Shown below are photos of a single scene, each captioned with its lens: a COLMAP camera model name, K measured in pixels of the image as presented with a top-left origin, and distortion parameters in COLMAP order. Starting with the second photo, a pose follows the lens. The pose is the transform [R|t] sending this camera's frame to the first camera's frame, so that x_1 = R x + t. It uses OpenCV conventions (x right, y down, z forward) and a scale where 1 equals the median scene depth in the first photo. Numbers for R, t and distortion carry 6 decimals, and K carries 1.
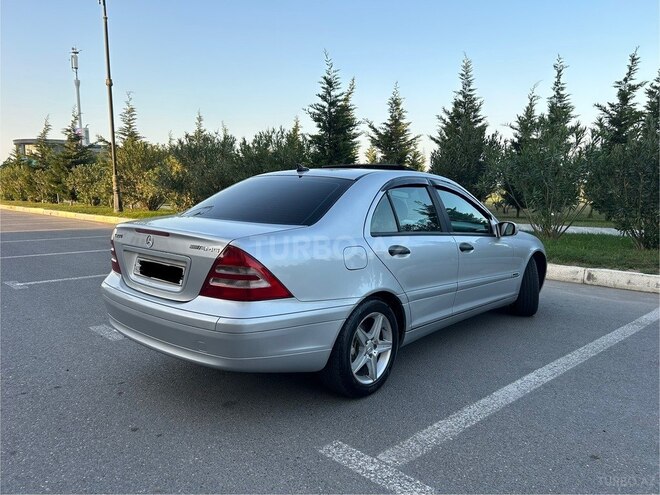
lens RADIAL K [[496.5, 0, 332.1], [0, 496.5, 246.5], [0, 0, 1]] dist [0.047616, -0.052326]
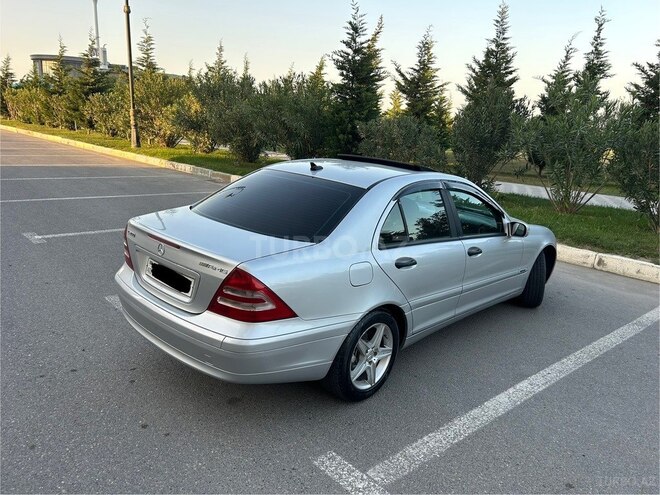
lens RADIAL K [[496.7, 0, 339.8], [0, 496.7, 247.8], [0, 0, 1]] dist [0.048298, -0.051743]
pose [[0.998074, 0.060468, -0.013880, 0.010802], [-0.058159, 0.989801, 0.130046, -0.120397], [0.021602, -0.128988, 0.991411, -0.005015]]
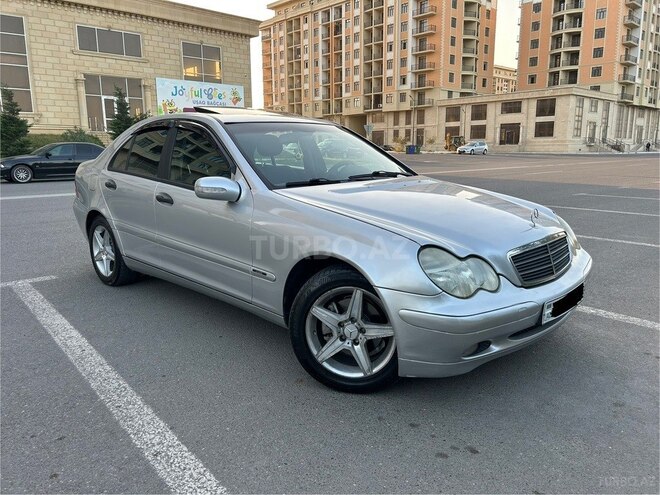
lens RADIAL K [[496.5, 0, 332.1], [0, 496.5, 246.5], [0, 0, 1]] dist [0.047616, -0.052326]
pose [[-0.050203, 0.187764, -0.980930, 1.111977], [-0.109702, 0.975189, 0.192280, -0.114467], [0.992696, 0.117263, -0.028359, 1.314421]]
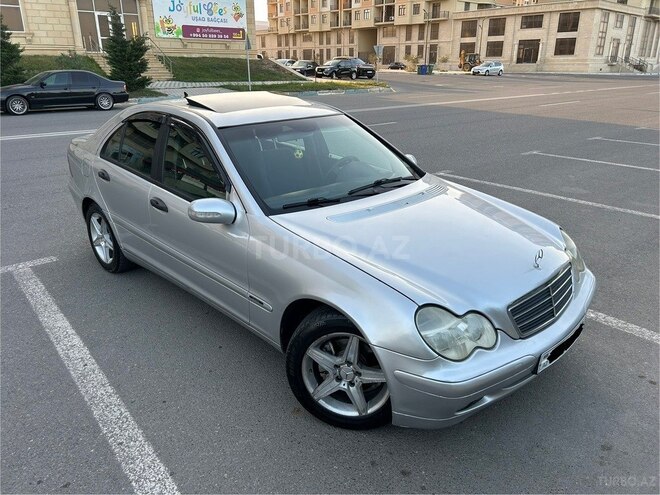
lens RADIAL K [[495.6, 0, 335.9], [0, 495.6, 248.6], [0, 0, 1]] dist [0.059117, -0.068816]
pose [[-0.058724, 0.342756, -0.937587, 1.055843], [-0.116498, 0.930438, 0.347439, -0.252984], [0.991453, 0.129630, -0.014709, 1.307962]]
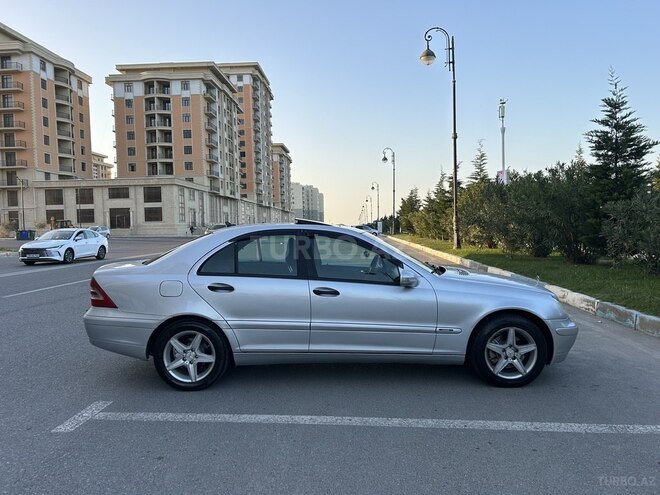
lens RADIAL K [[496.5, 0, 332.1], [0, 496.5, 246.5], [0, 0, 1]] dist [0.047616, -0.052326]
pose [[0.664299, 0.013777, -0.747340, 1.082287], [-0.065812, 0.997025, -0.040120, -0.055489], [0.744564, 0.075836, 0.663229, 0.277163]]
